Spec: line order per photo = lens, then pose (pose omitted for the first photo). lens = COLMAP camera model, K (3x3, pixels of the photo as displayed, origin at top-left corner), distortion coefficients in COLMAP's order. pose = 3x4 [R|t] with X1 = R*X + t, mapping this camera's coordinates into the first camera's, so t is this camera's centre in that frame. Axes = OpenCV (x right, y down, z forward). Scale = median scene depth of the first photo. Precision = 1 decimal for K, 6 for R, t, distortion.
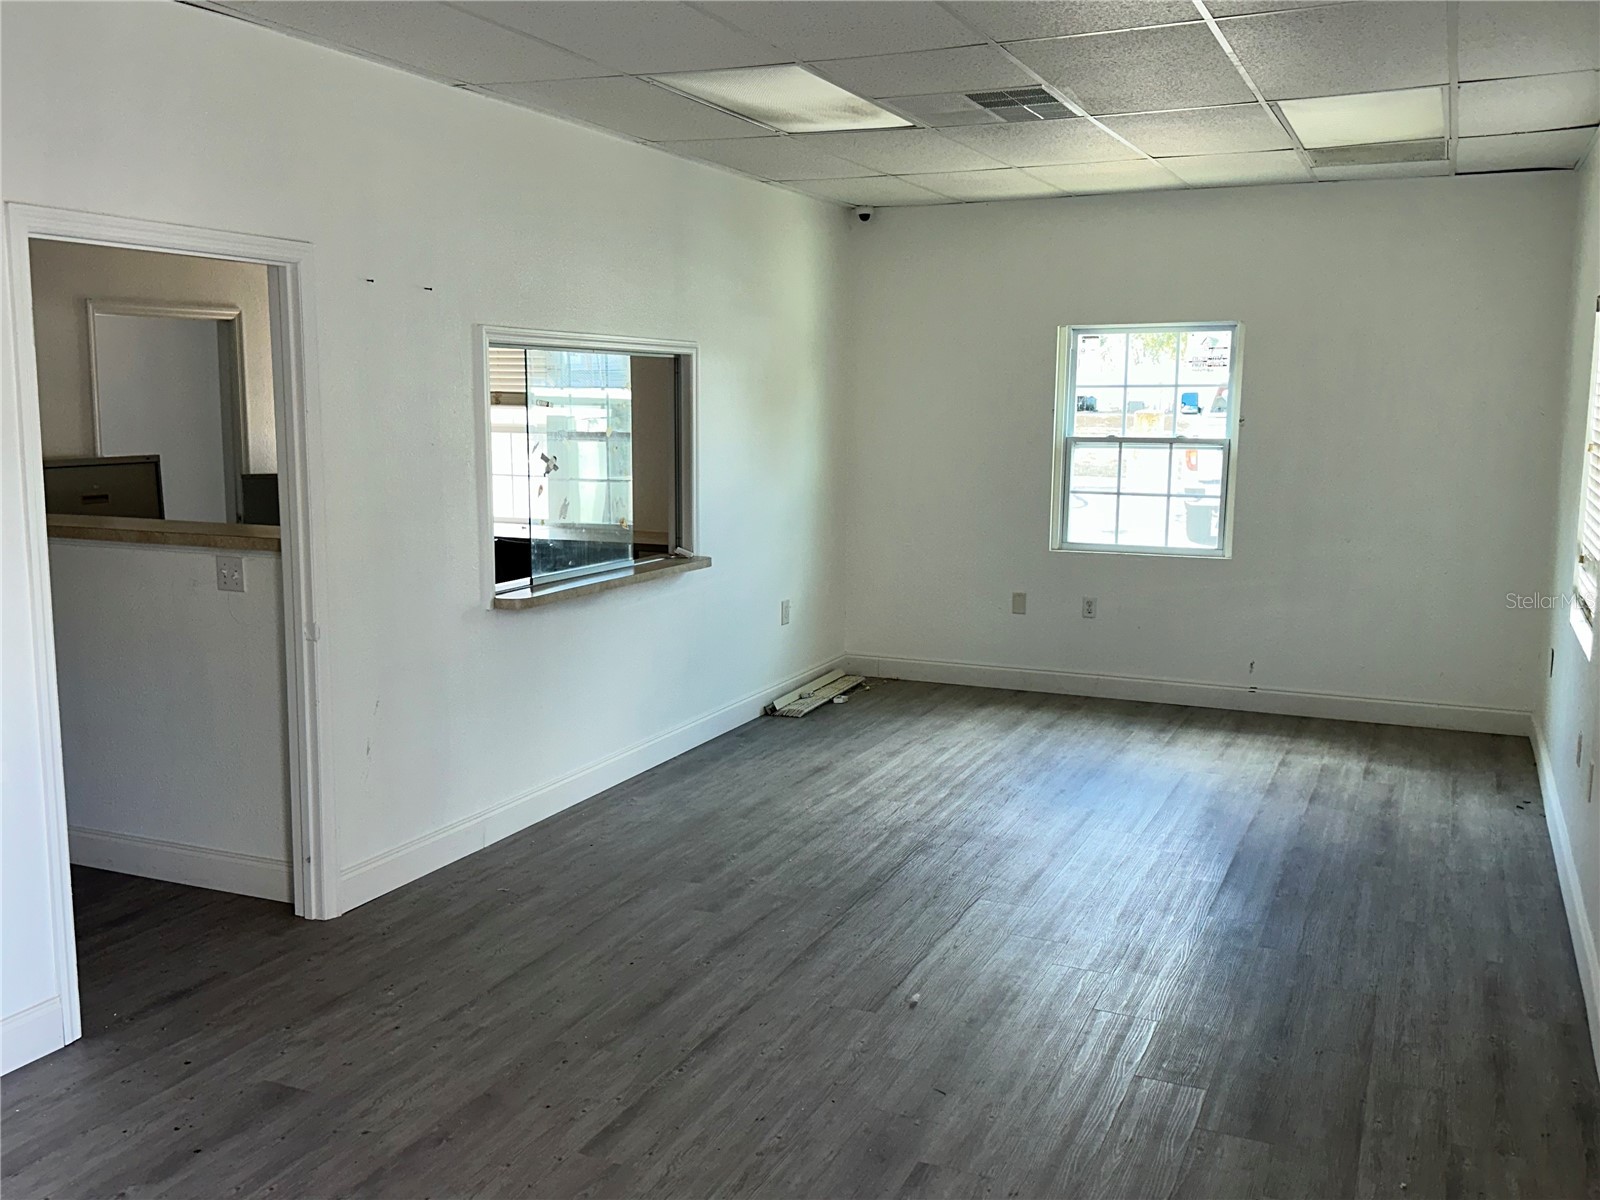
lens RADIAL K [[1439.1, 0, 800.0], [0, 1439.1, 600.0], [0, 0, 1]] dist [0.122162, -0.204030]
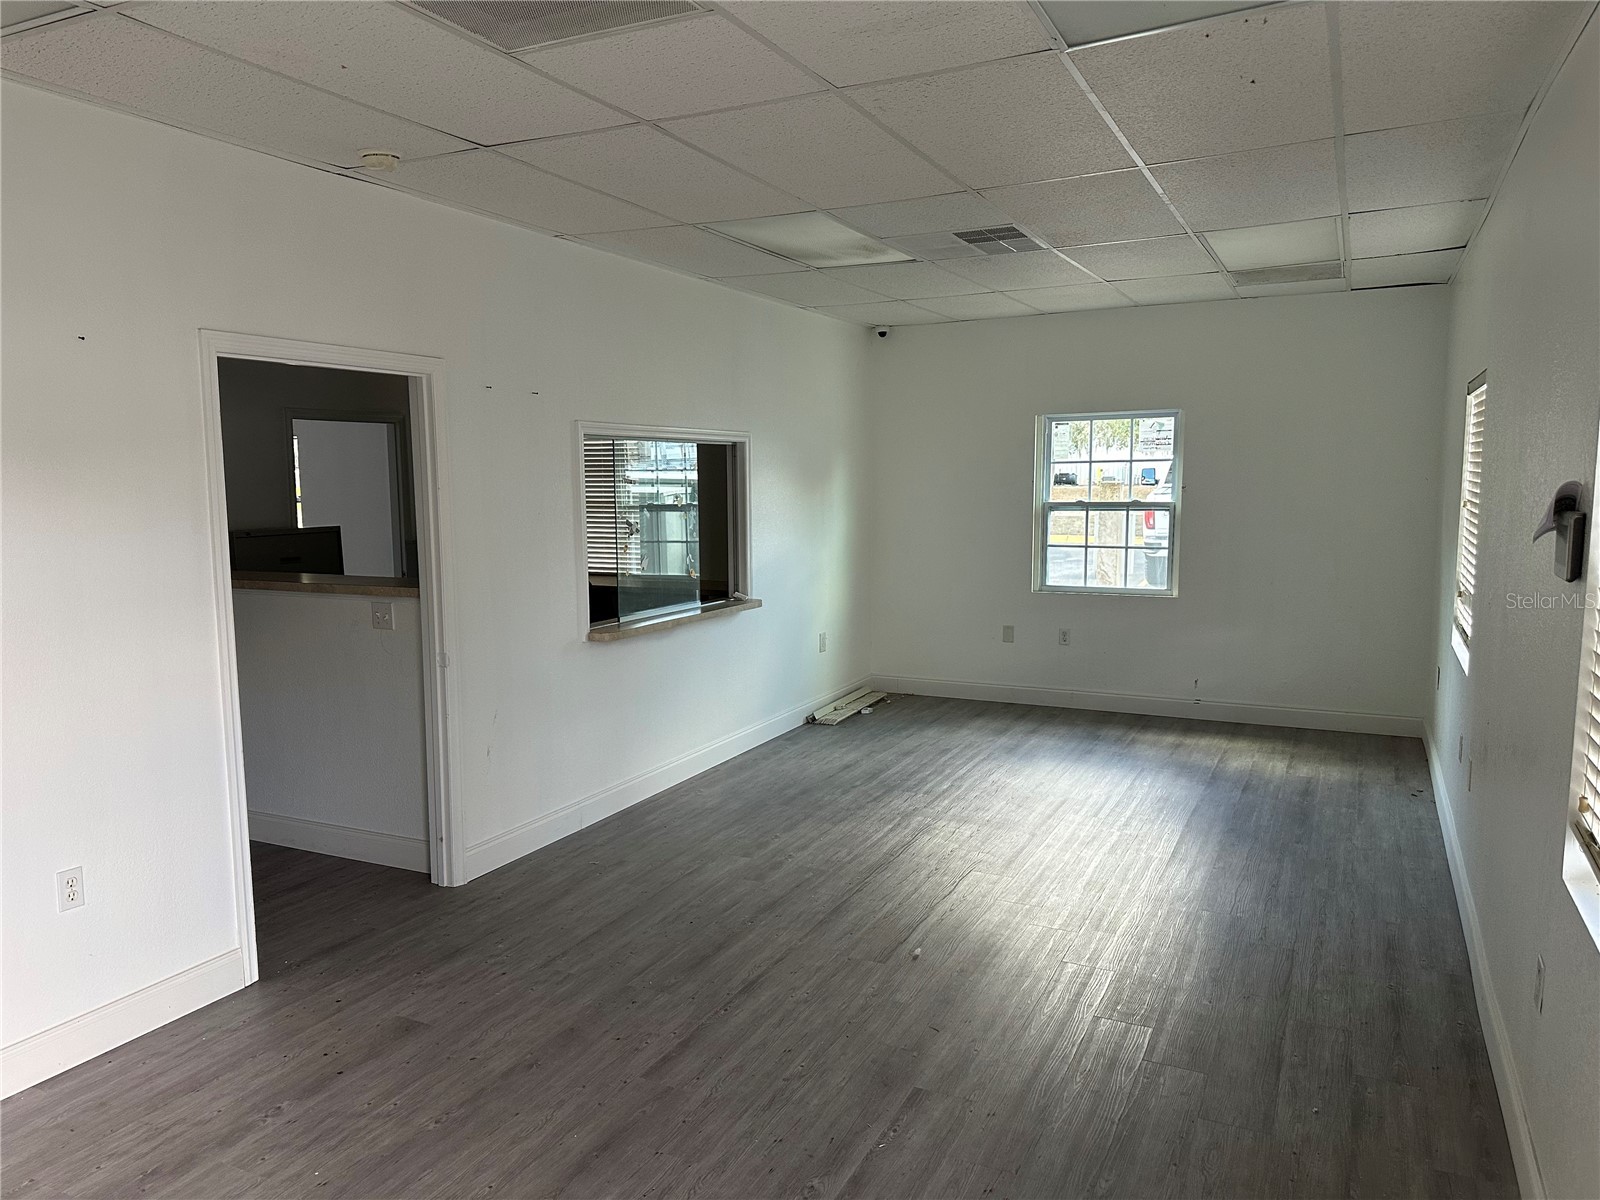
lens RADIAL K [[1109.5, 0, 801.3], [0, 1109.5, 607.1], [0, 0, 1]] dist [0.089986, -0.132890]
pose [[0.998955, -0.009943, -0.044606, 0.022399], [0.008847, 0.999656, -0.024684, 0.001802], [0.044837, 0.024263, 0.998700, 0.027897]]
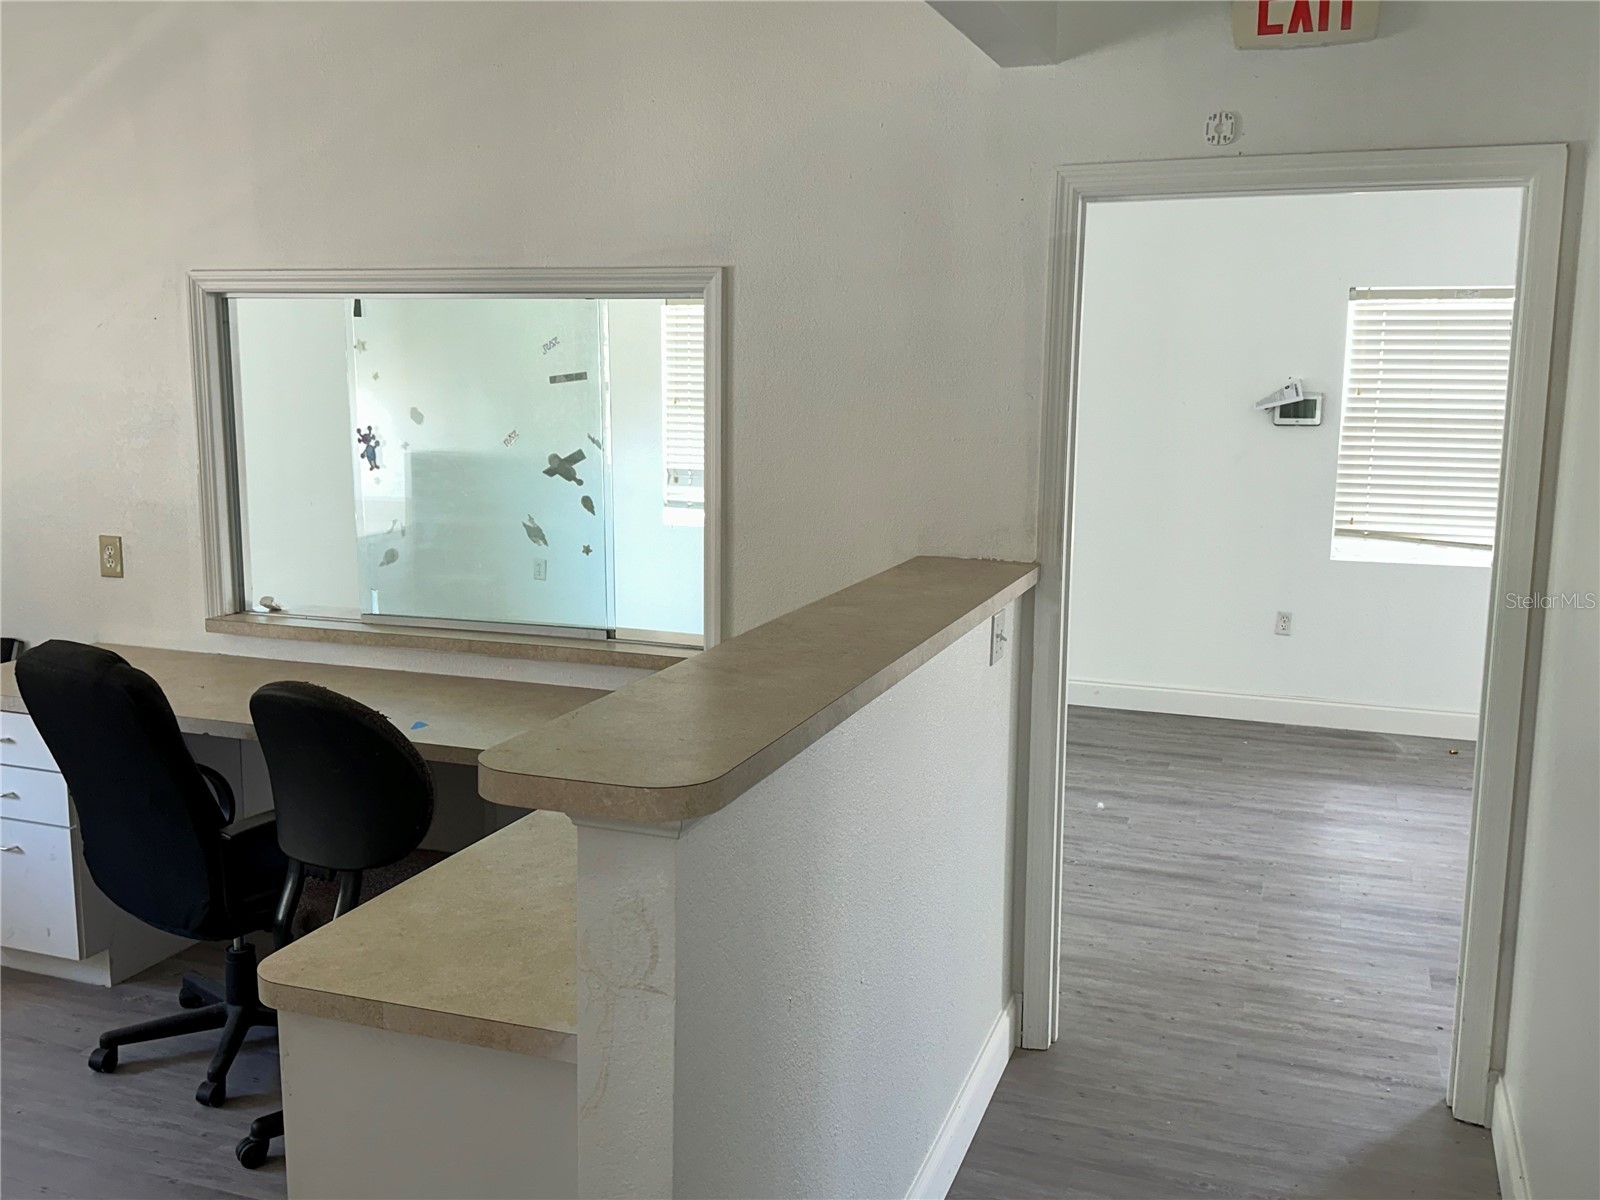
lens RADIAL K [[1439.1, 0, 800.0], [0, 1439.1, 600.0], [0, 0, 1]] dist [0.122162, -0.204030]
pose [[-0.069131, -0.164116, 0.984016, -1.053173], [0.131887, 0.976214, 0.172081, -0.167501], [-0.988851, 0.141675, -0.045842, 1.126606]]
